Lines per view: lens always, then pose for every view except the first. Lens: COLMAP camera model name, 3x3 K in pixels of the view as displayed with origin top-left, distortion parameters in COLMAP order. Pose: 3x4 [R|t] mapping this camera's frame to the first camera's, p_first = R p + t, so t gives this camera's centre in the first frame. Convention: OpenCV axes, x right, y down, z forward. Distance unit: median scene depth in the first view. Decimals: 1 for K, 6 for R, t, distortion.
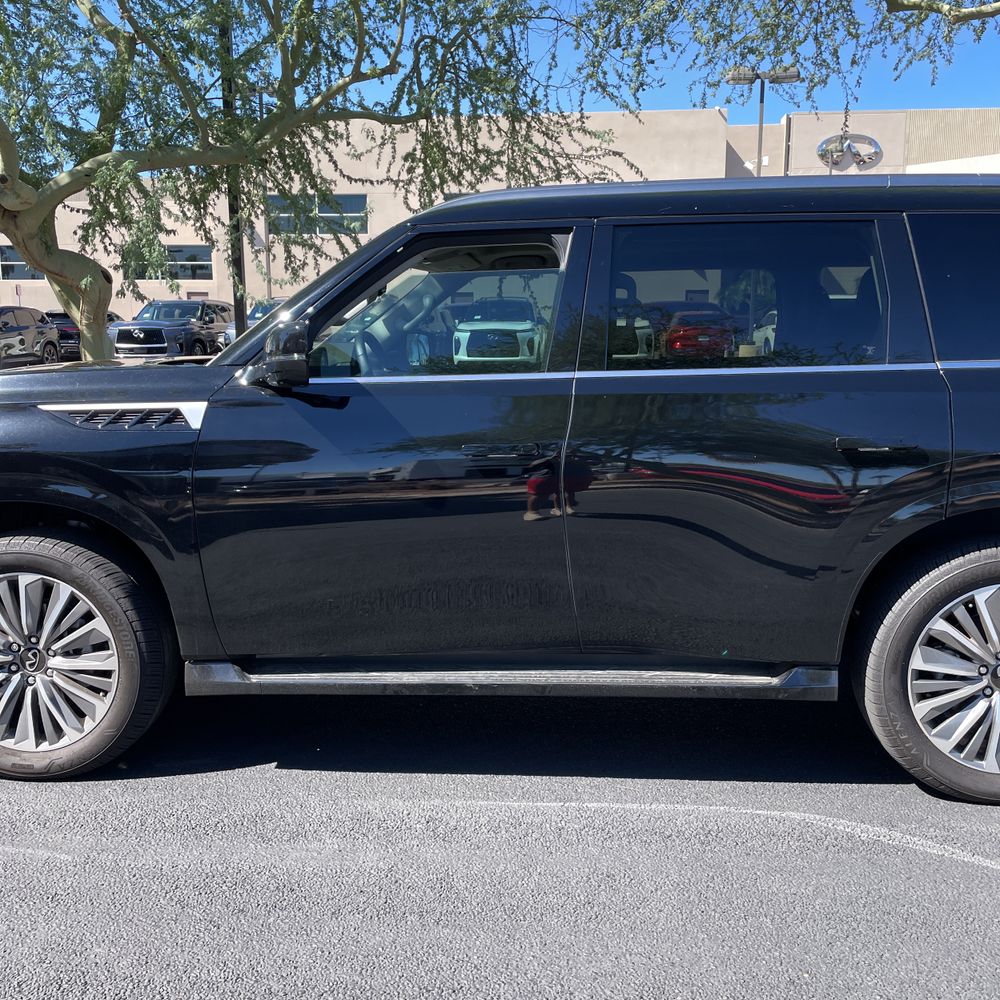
lens RADIAL K [[1031.9, 0, 500.0], [0, 1031.9, 500.0], [0, 0, 1]] dist [0.099012, -0.159412]
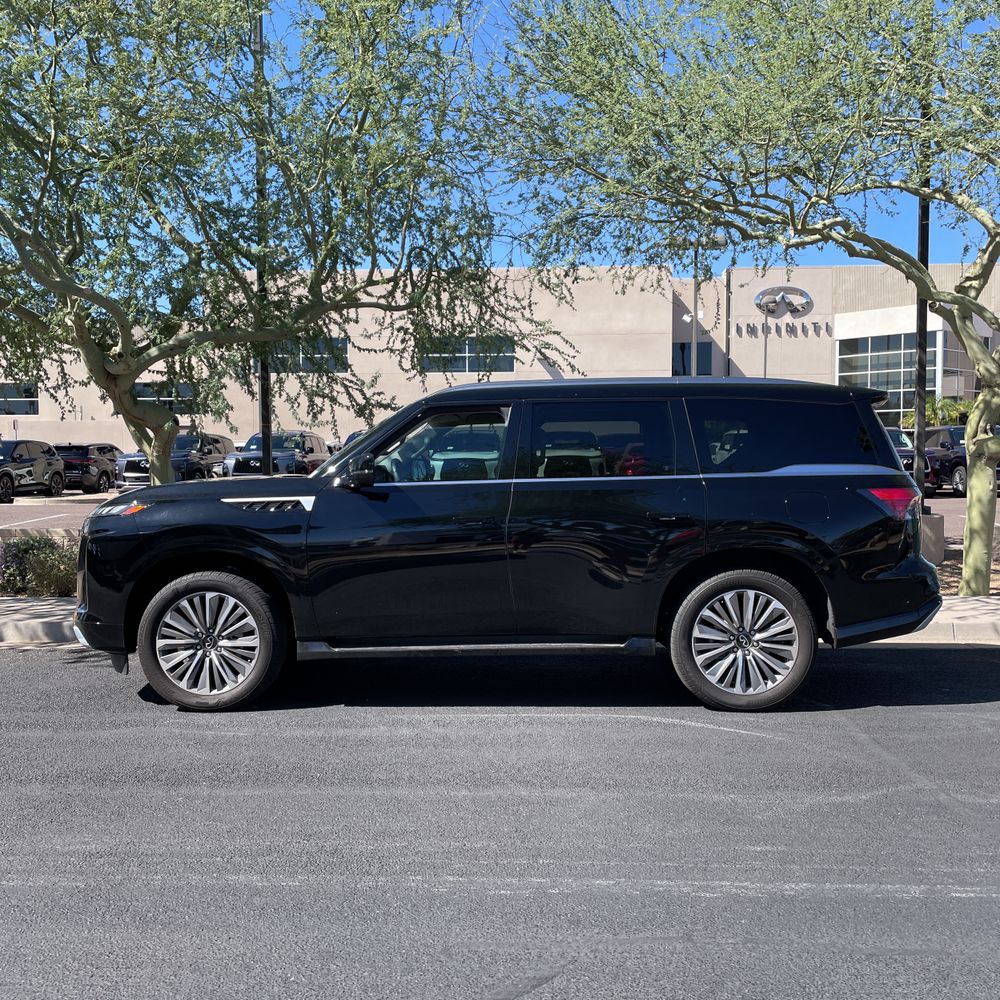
lens RADIAL K [[1010.8, 0, 509.3], [0, 1010.8, 494.5], [0, 0, 1]] dist [0.093334, -0.139246]
pose [[0.999255, -0.003263, 0.038460, -0.001609], [0.008154, 0.991780, -0.127697, 0.050093], [-0.037727, 0.127915, 0.991067, -0.297009]]
